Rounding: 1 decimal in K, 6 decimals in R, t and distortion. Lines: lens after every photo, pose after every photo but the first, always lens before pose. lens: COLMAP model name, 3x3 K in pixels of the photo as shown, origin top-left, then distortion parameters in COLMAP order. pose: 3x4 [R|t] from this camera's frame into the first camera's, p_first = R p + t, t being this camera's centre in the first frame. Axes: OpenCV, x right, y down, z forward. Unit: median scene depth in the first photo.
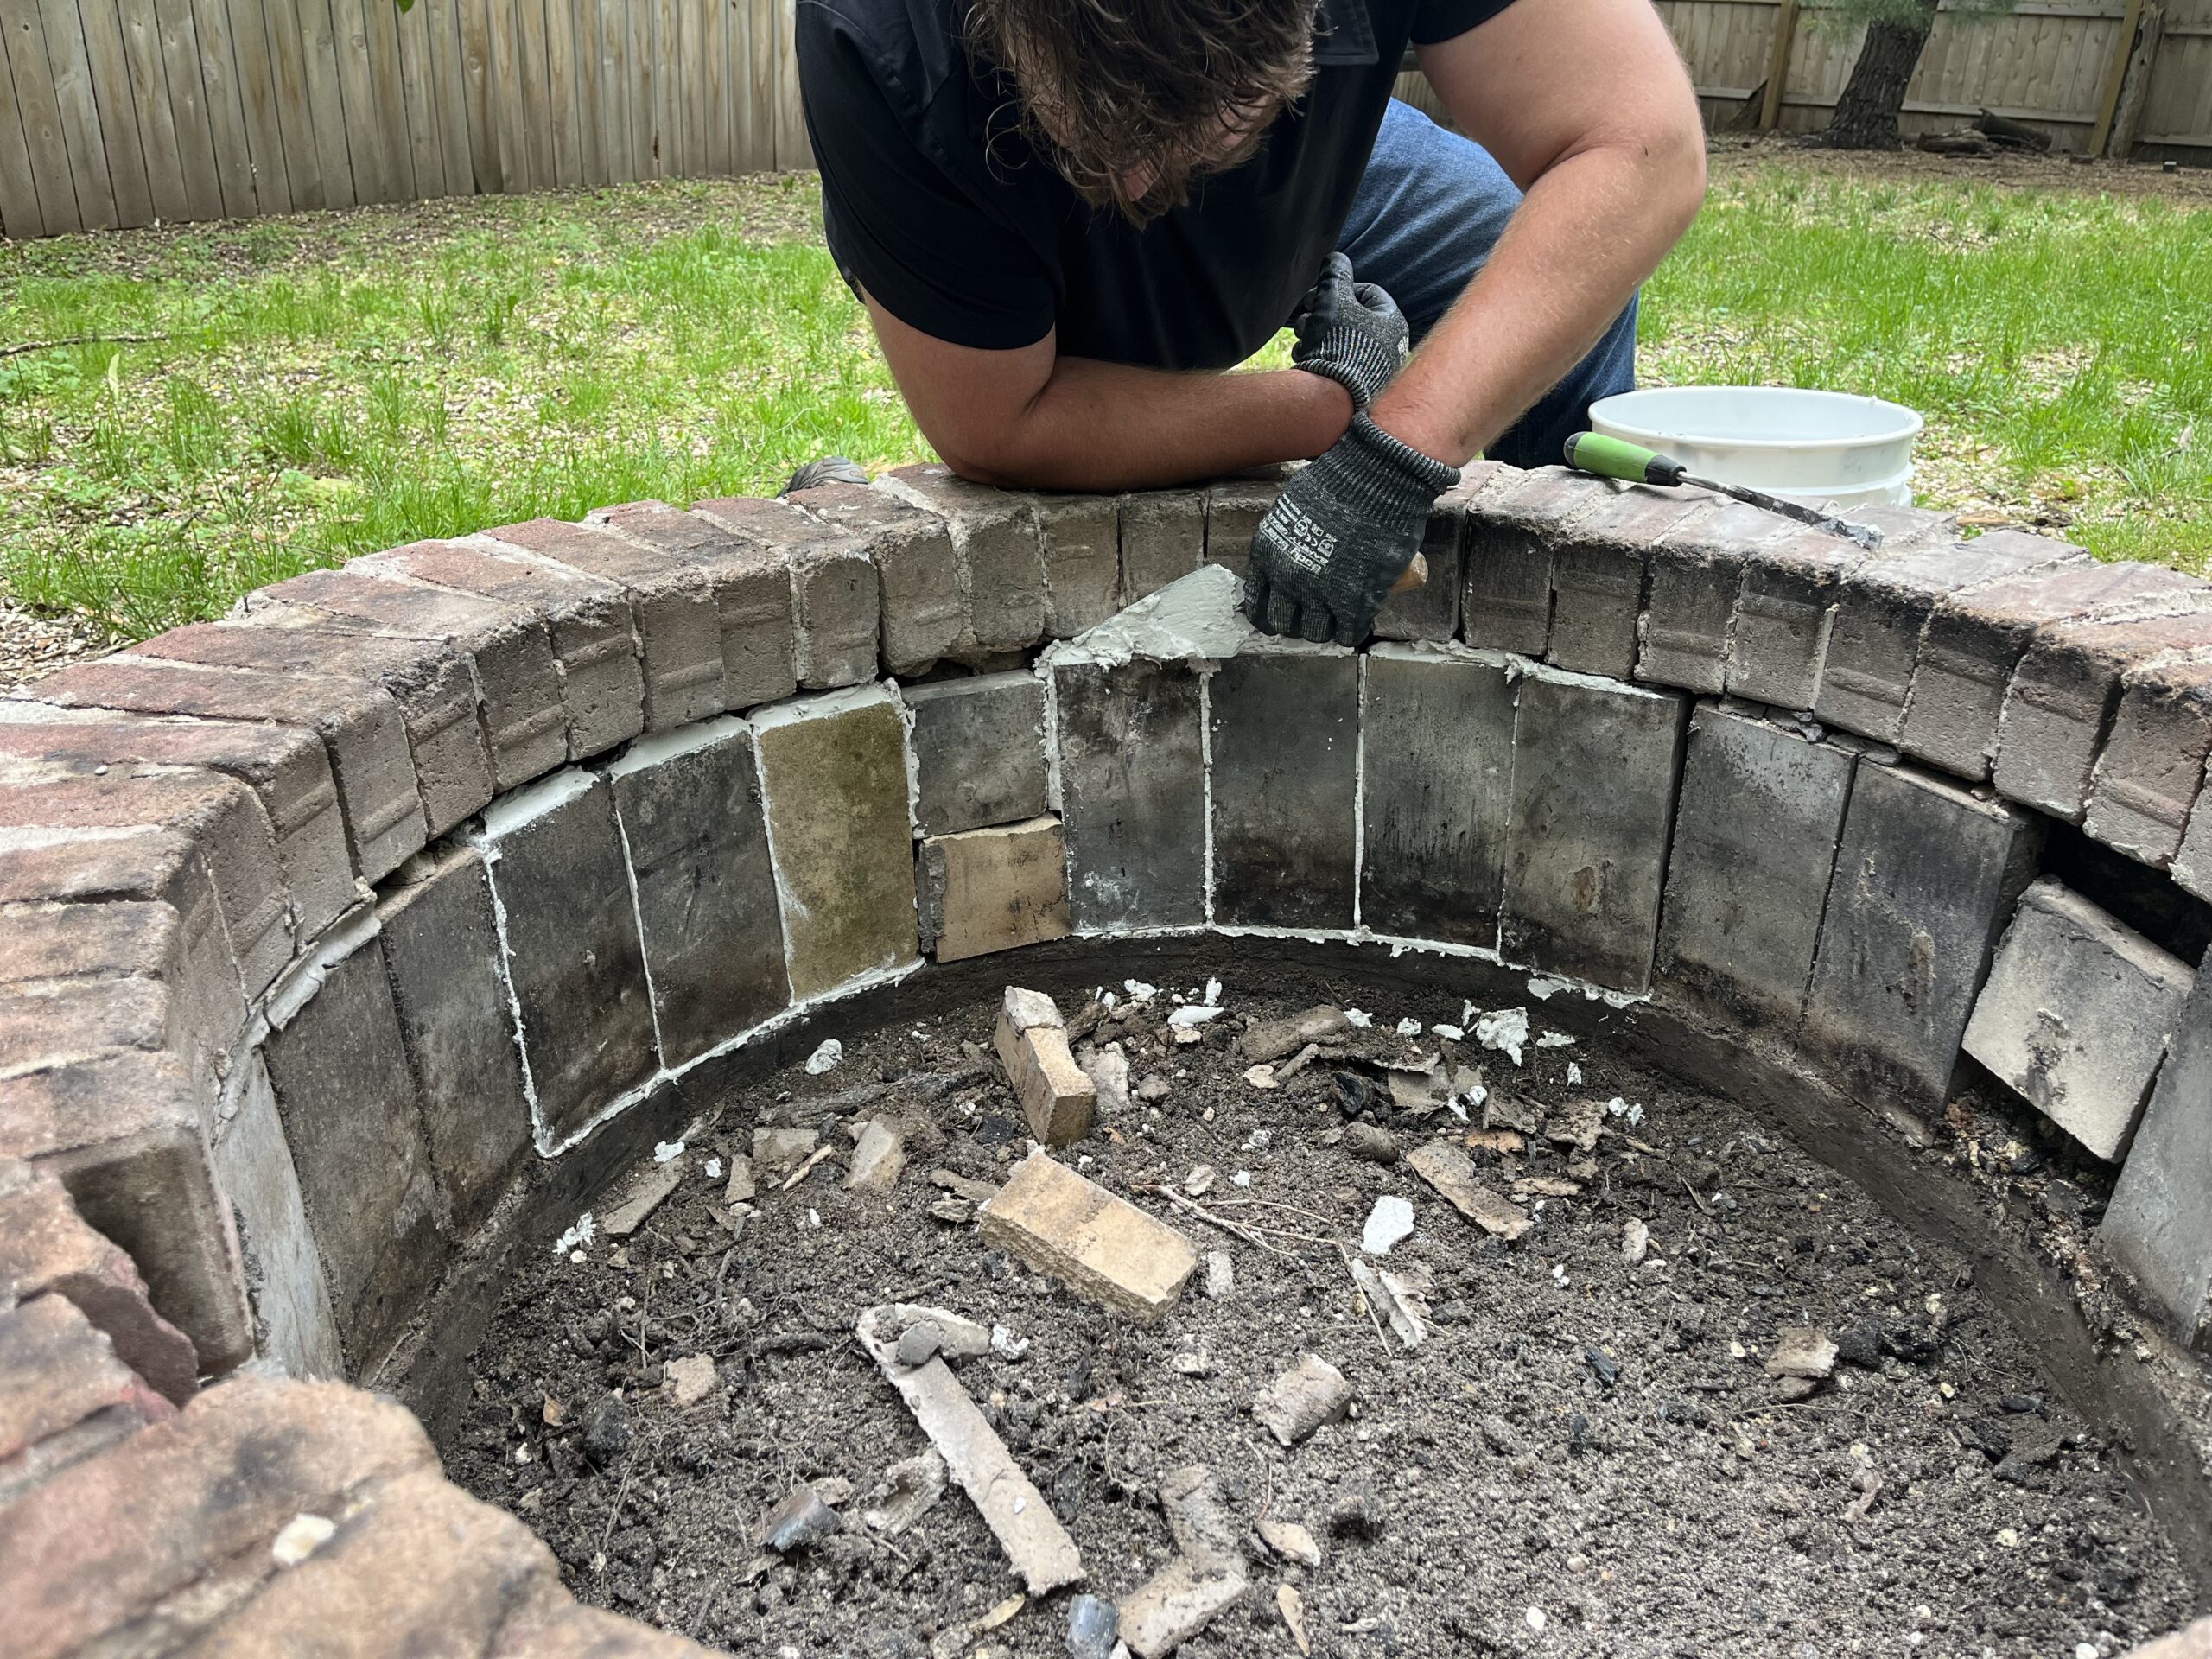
lens RADIAL K [[1675.8, 0, 1106.0], [0, 1675.8, 829.5], [0, 0, 1]] dist [0.006967, -0.047505]
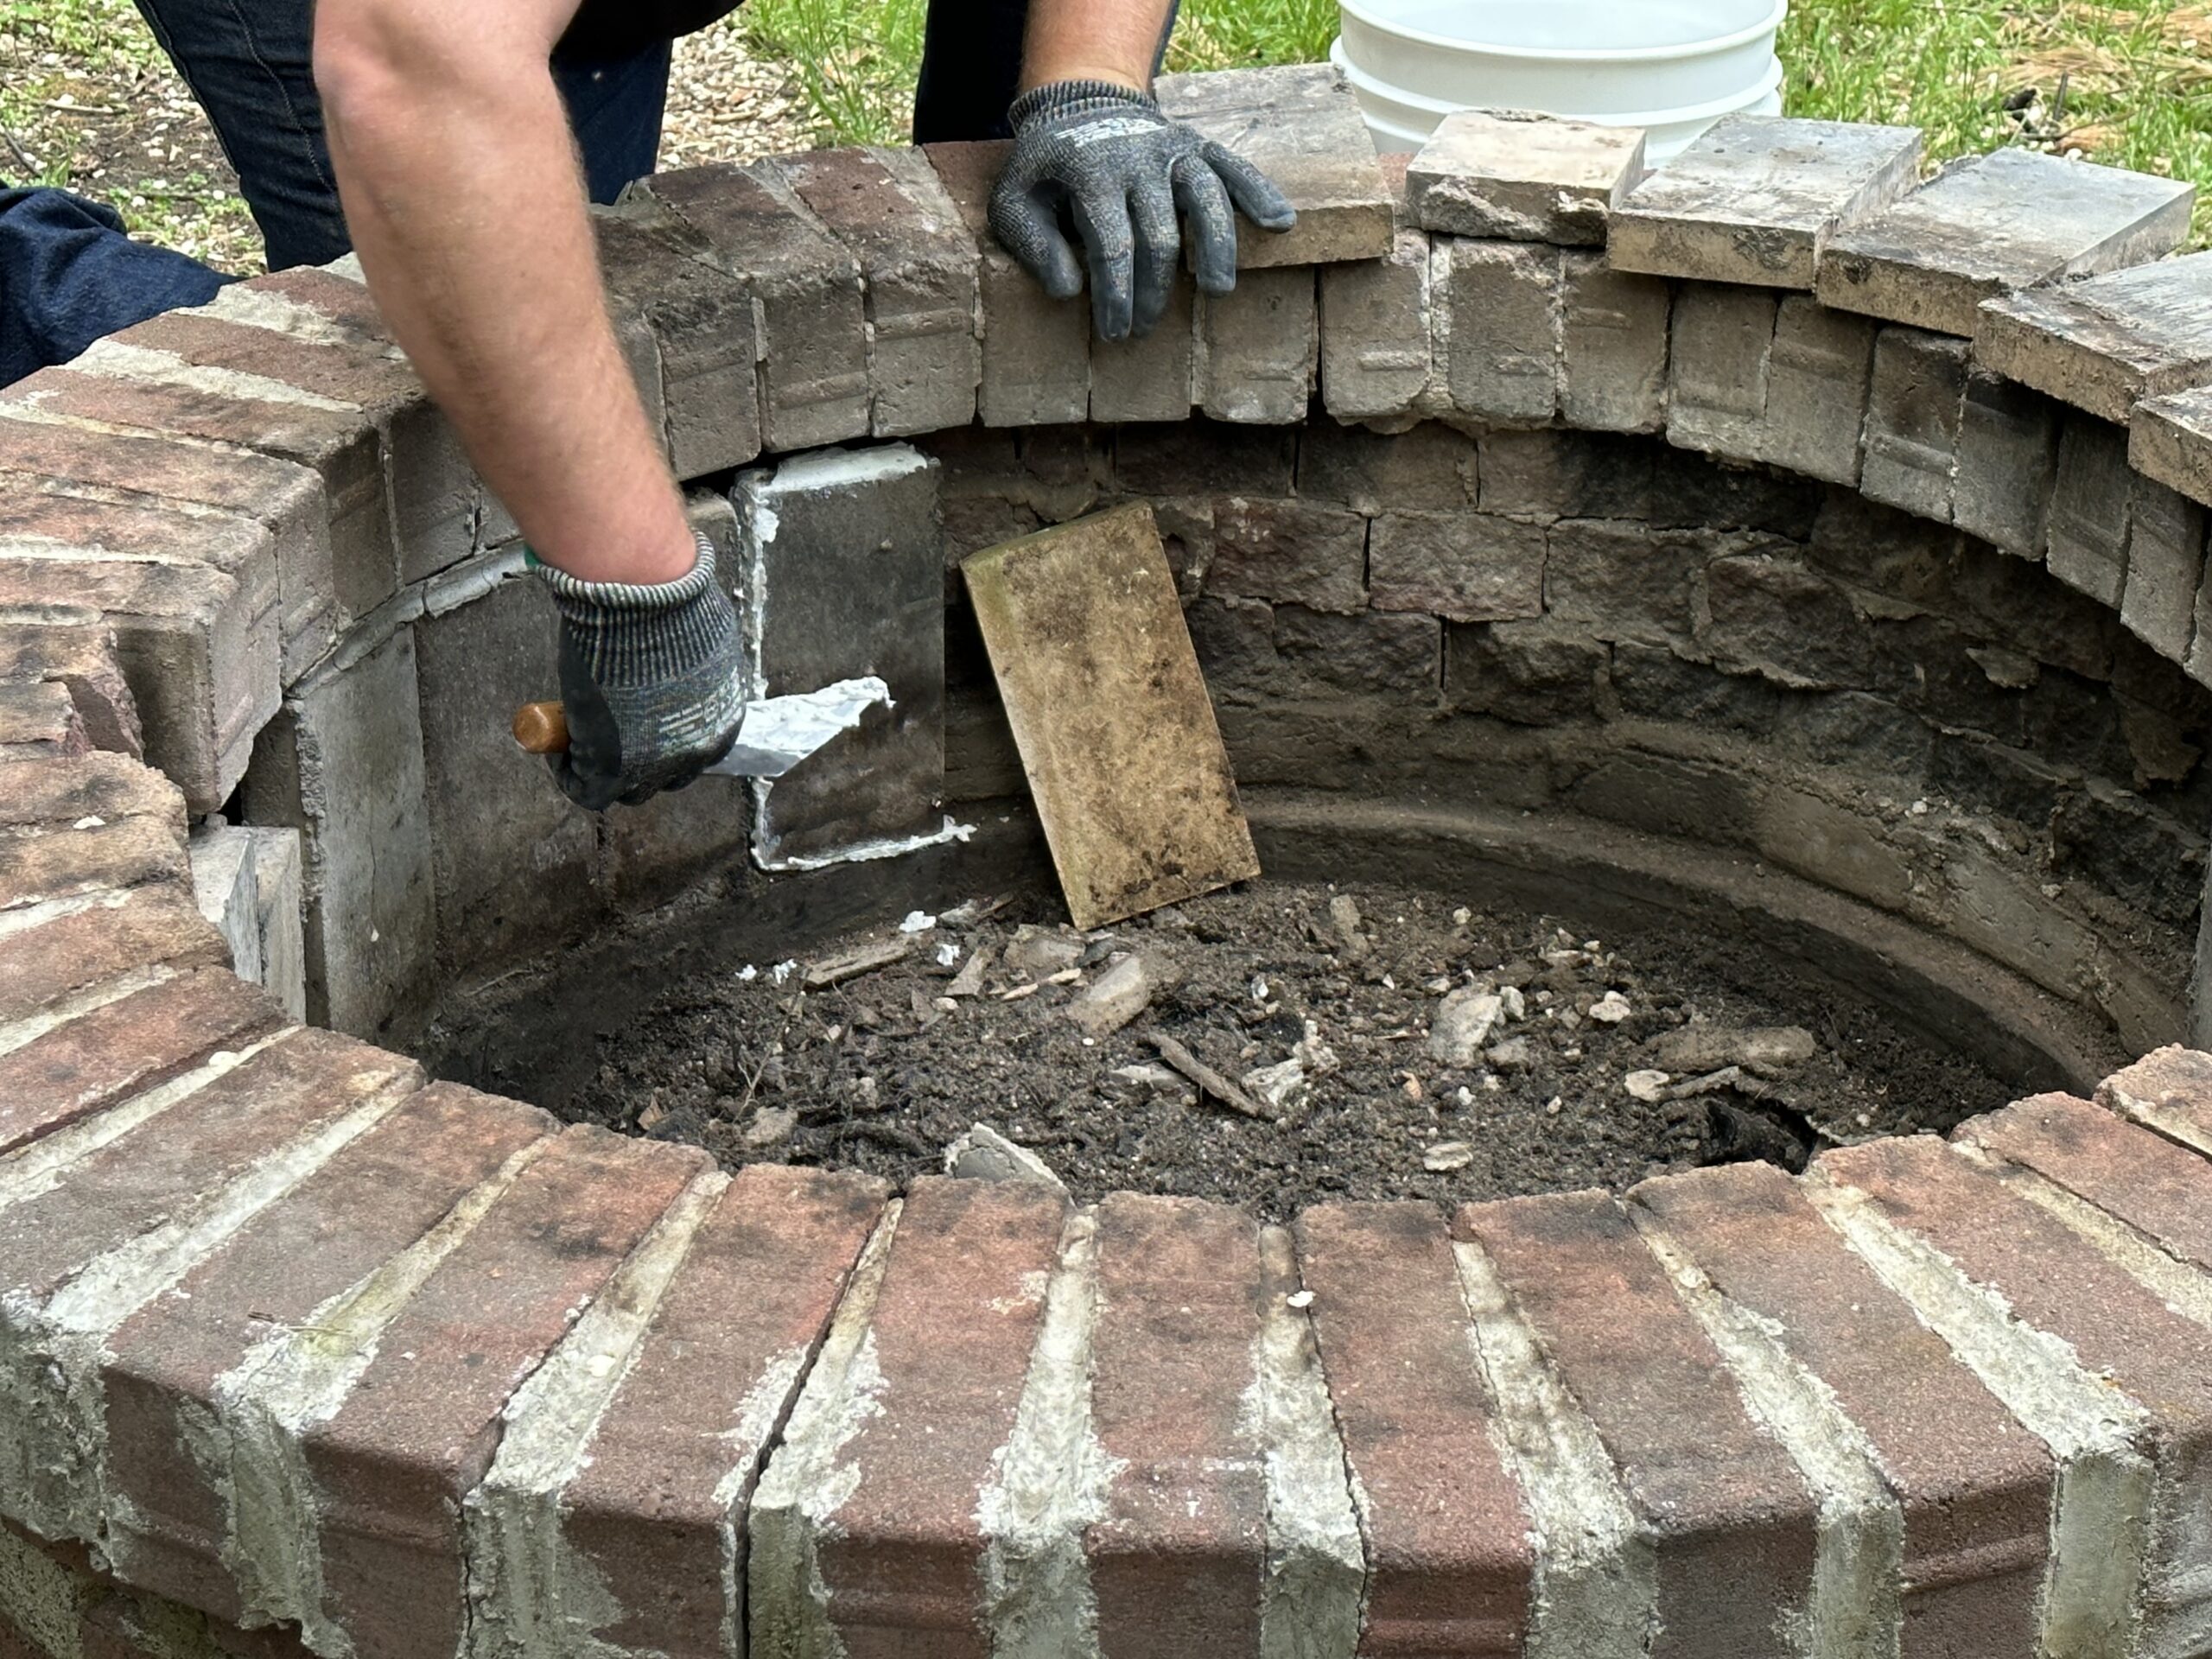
lens RADIAL K [[4401.1, 0, 1106.0], [0, 4401.1, 829.5], [0, 0, 1]] dist [0.038500, 0.136804]
pose [[0.804040, 0.275581, -0.526854, 0.955422], [-0.253880, 0.960387, 0.114899, -0.126700], [0.537648, 0.041374, 0.842154, -0.789226]]
